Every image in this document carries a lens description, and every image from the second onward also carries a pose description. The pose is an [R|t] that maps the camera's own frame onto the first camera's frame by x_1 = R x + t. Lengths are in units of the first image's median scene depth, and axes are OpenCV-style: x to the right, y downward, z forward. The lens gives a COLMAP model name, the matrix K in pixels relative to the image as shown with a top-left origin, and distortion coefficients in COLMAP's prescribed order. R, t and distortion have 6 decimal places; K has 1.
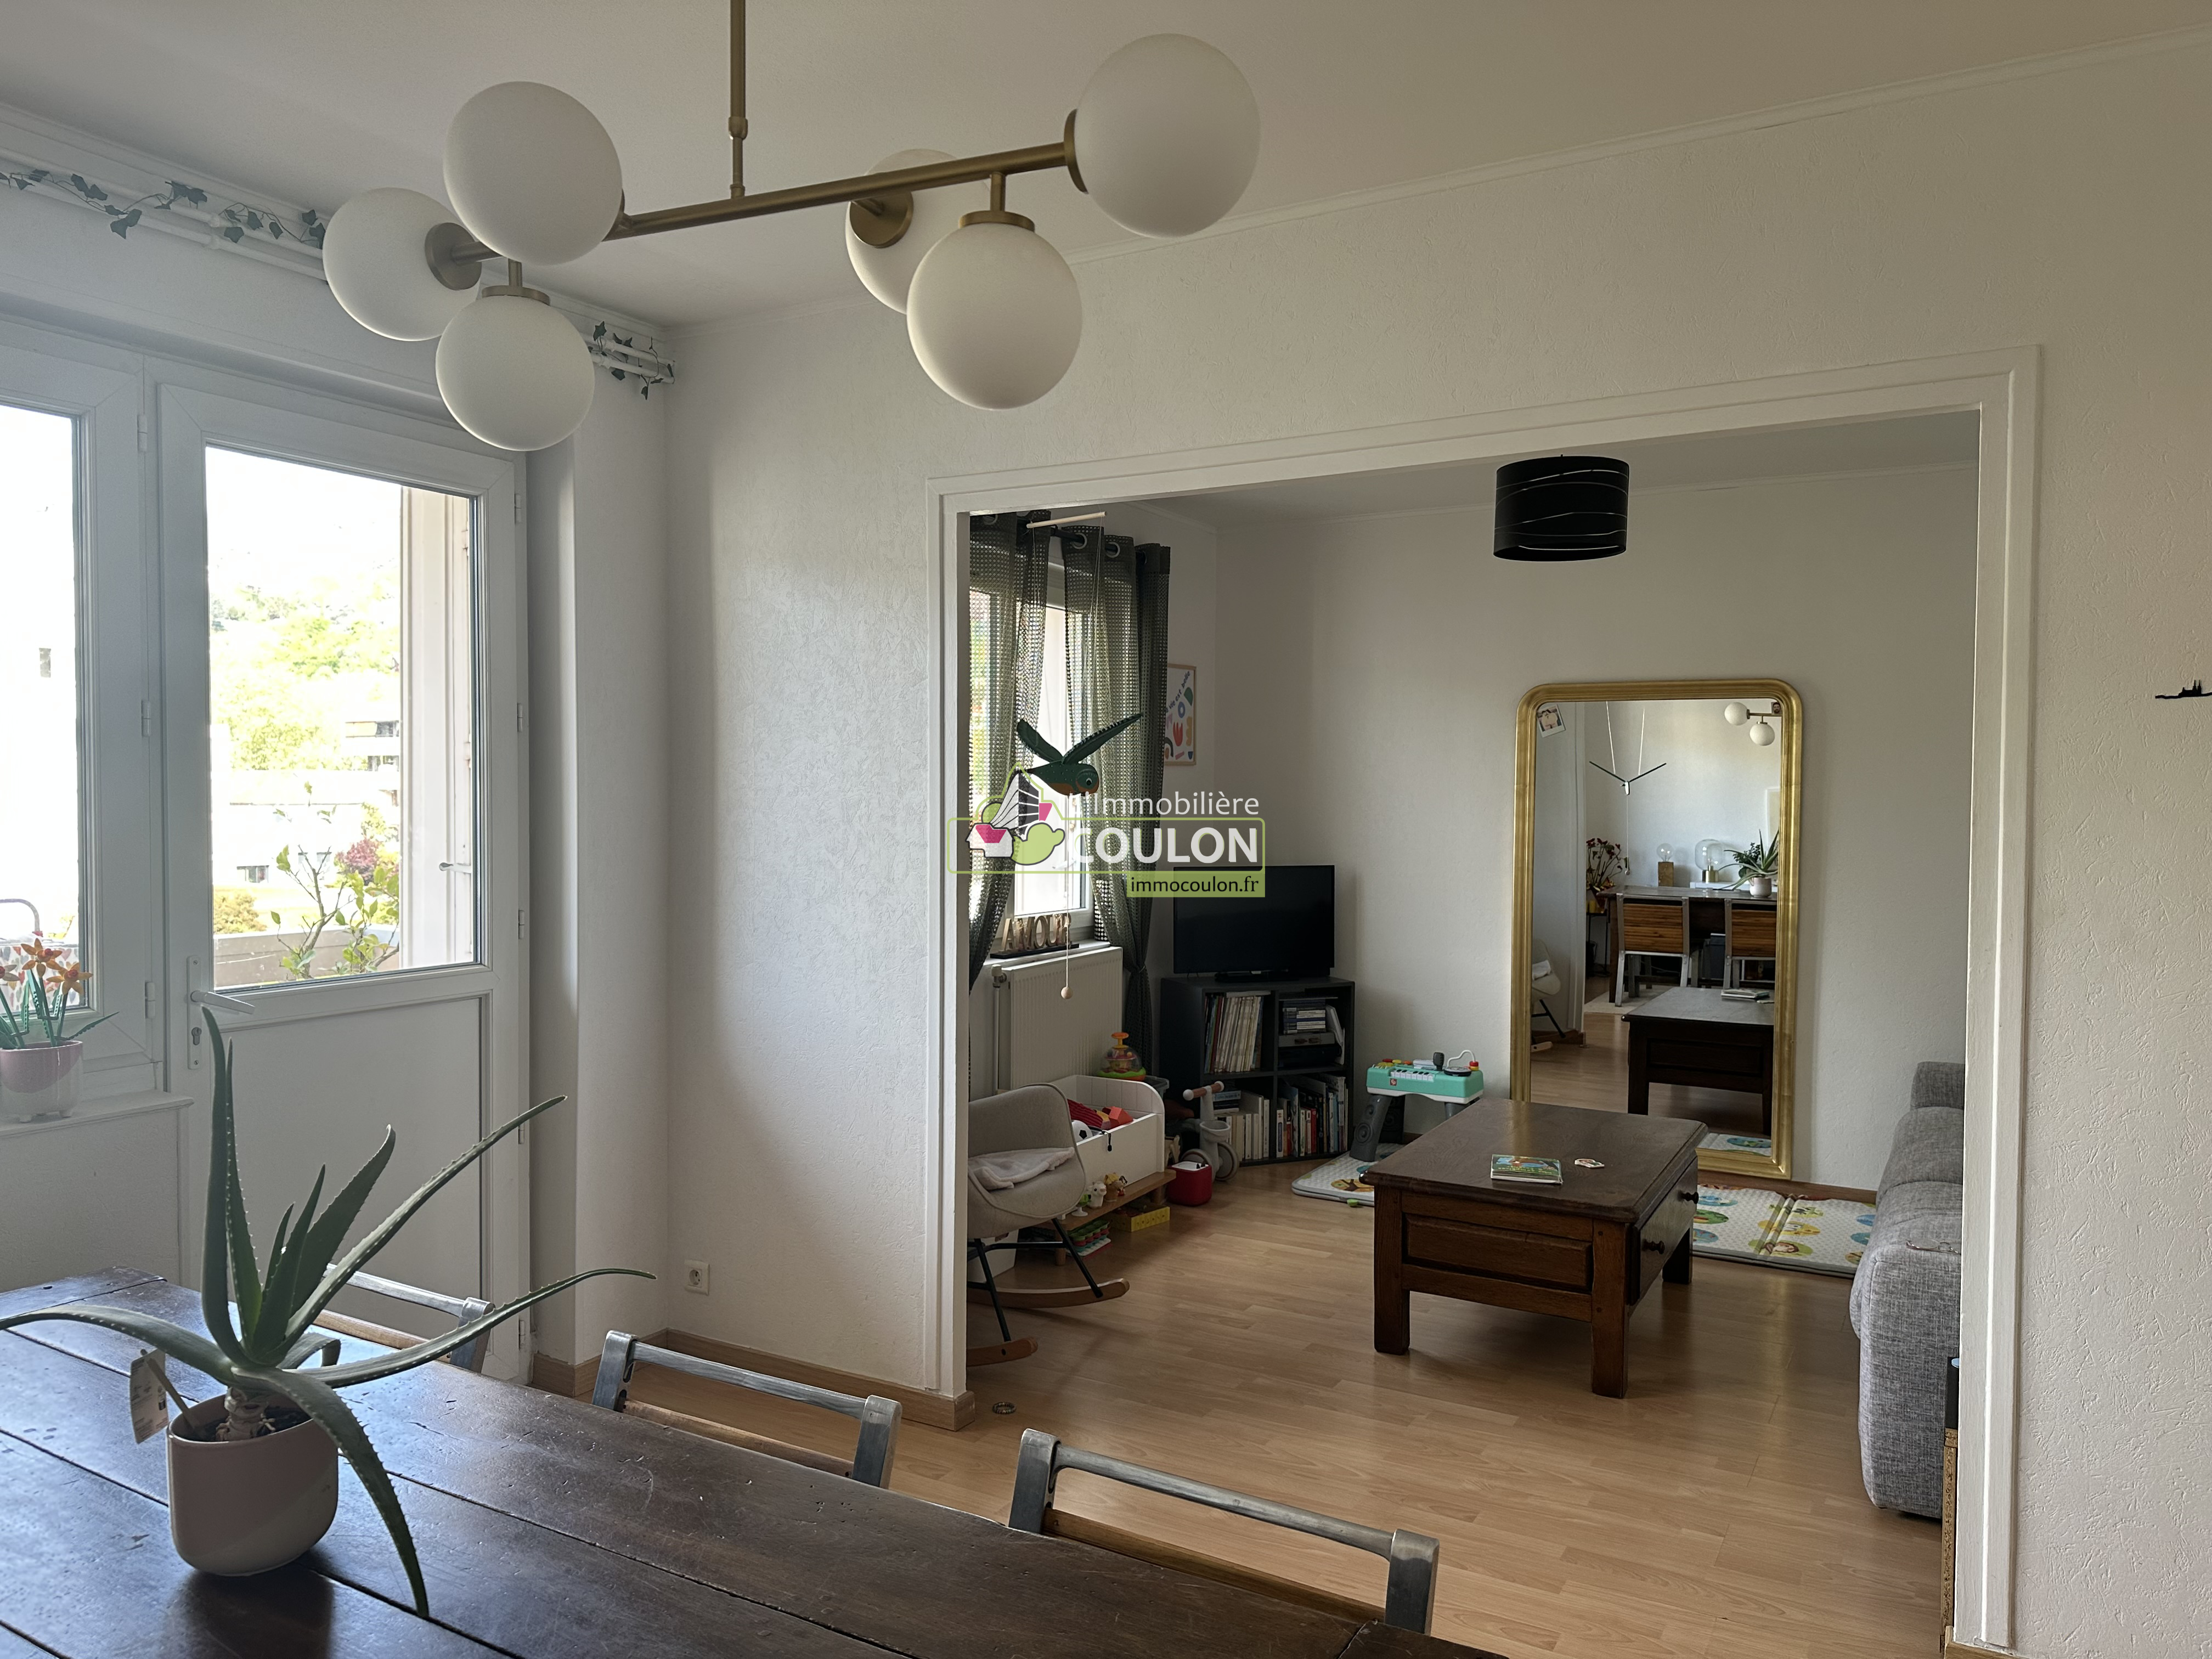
lens RADIAL K [[1556.5, 0, 1073.4], [0, 1556.5, 827.6], [0, 0, 1]] dist [0.073916, -0.085056]
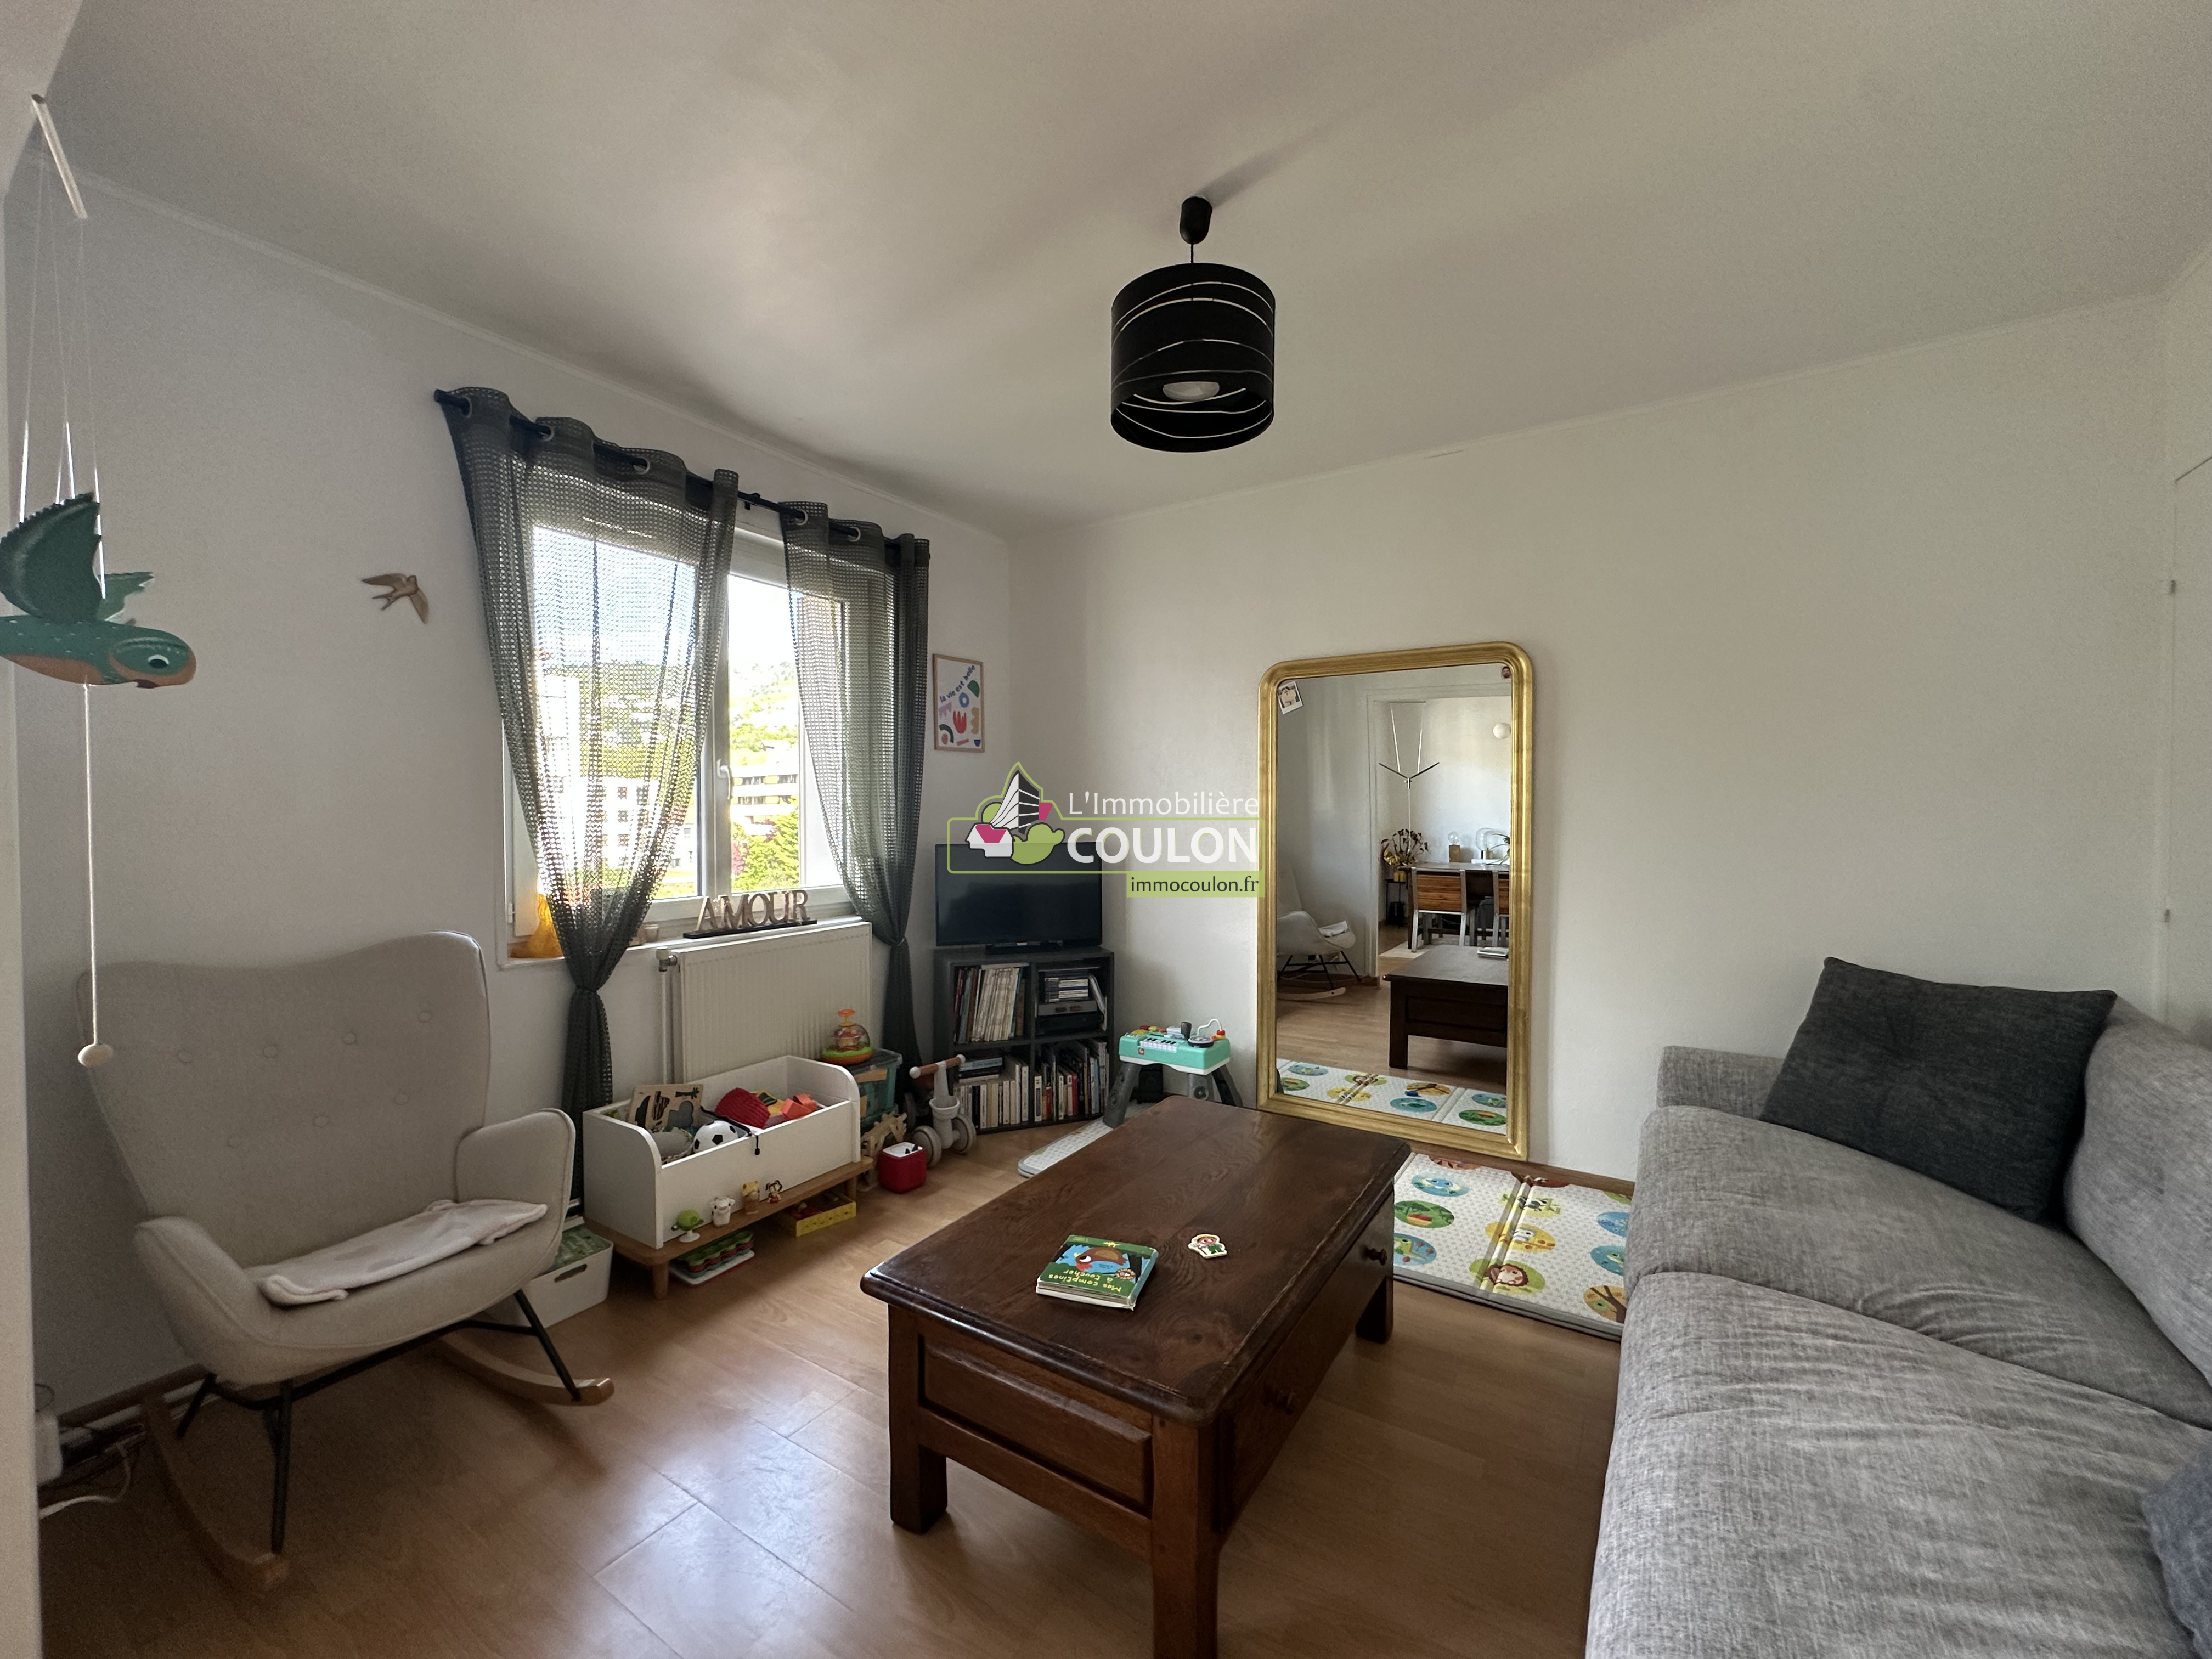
lens RADIAL K [[888.8, 0, 1100.6], [0, 888.8, 827.5], [0, 0, 1]] dist [-0.001999, 0.001471]
pose [[0.998796, -0.009168, -0.048200, 0.505613], [0.008799, 0.999930, -0.007867, 0.048743], [0.048269, 0.007433, 0.998807, 1.008499]]
